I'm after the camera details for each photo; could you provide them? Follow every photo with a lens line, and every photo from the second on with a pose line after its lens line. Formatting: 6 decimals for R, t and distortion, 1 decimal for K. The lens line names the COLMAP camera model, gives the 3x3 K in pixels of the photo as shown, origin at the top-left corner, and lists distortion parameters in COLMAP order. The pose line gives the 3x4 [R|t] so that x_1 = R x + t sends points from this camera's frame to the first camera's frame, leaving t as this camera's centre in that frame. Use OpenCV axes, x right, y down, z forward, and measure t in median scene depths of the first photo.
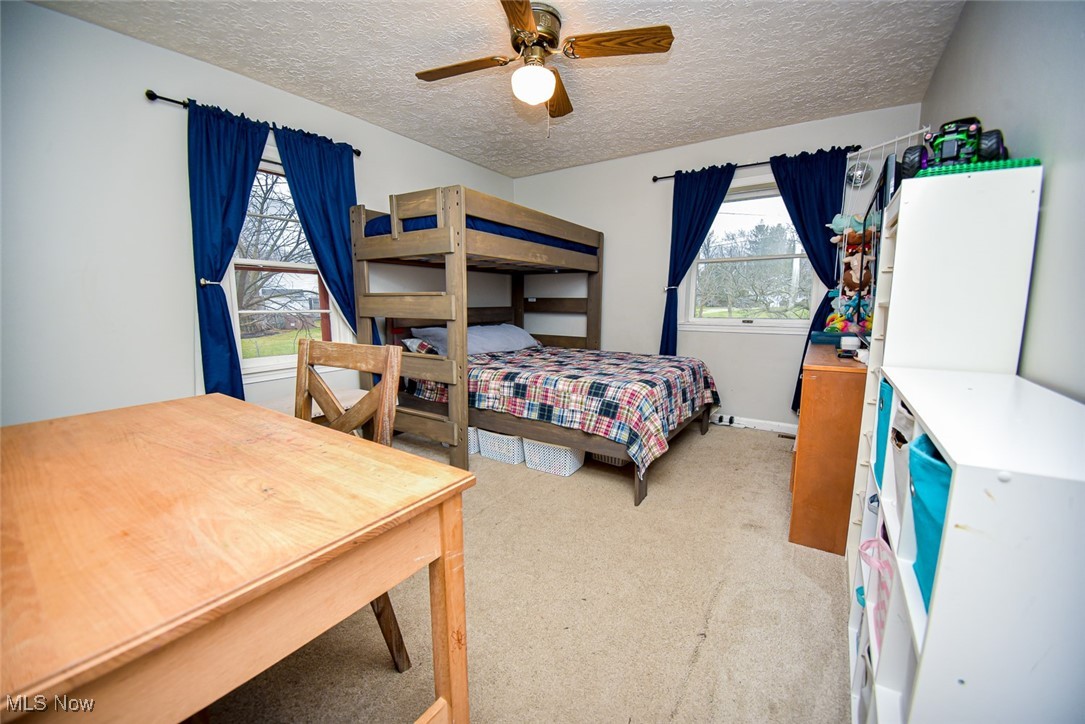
lens RADIAL K [[427.6, 0, 543.5], [0, 427.6, 363.0], [0, 0, 1]] dist [-0.001254, -0.014819]
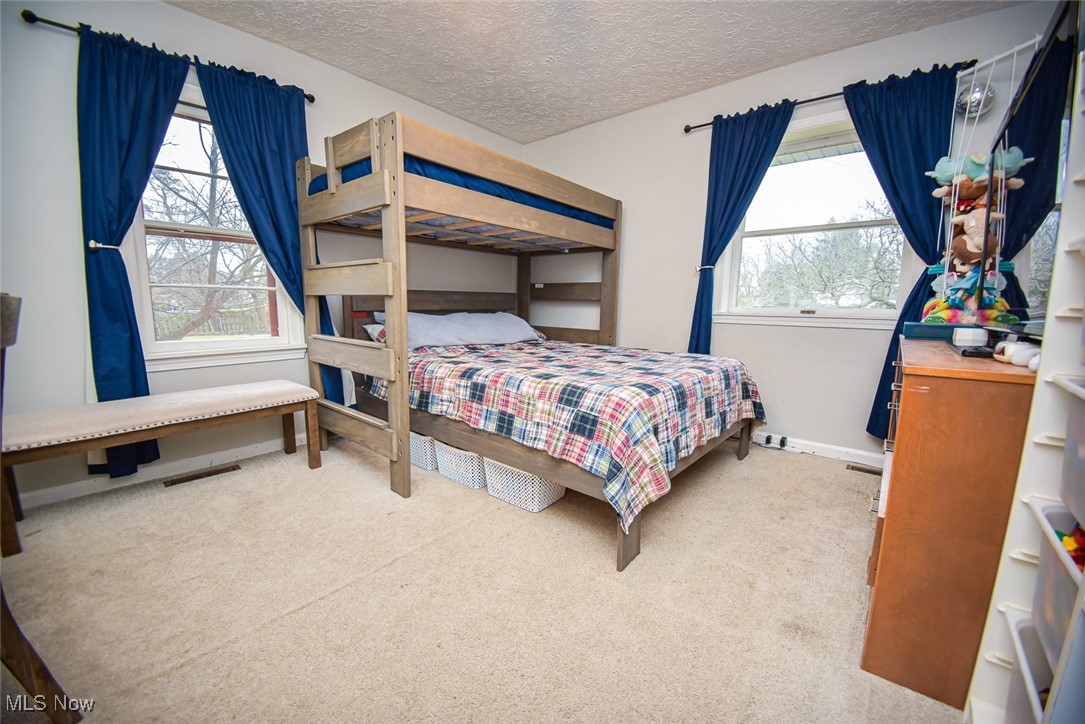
lens RADIAL K [[427.6, 0, 543.5], [0, 427.6, 363.0], [0, 0, 1]] dist [-0.001254, -0.014819]
pose [[0.992994, 0.028267, -0.114731, 0.129071], [-0.028543, 0.999592, -0.000768, 0.009391], [0.114663, 0.004037, 0.993396, 0.246581]]
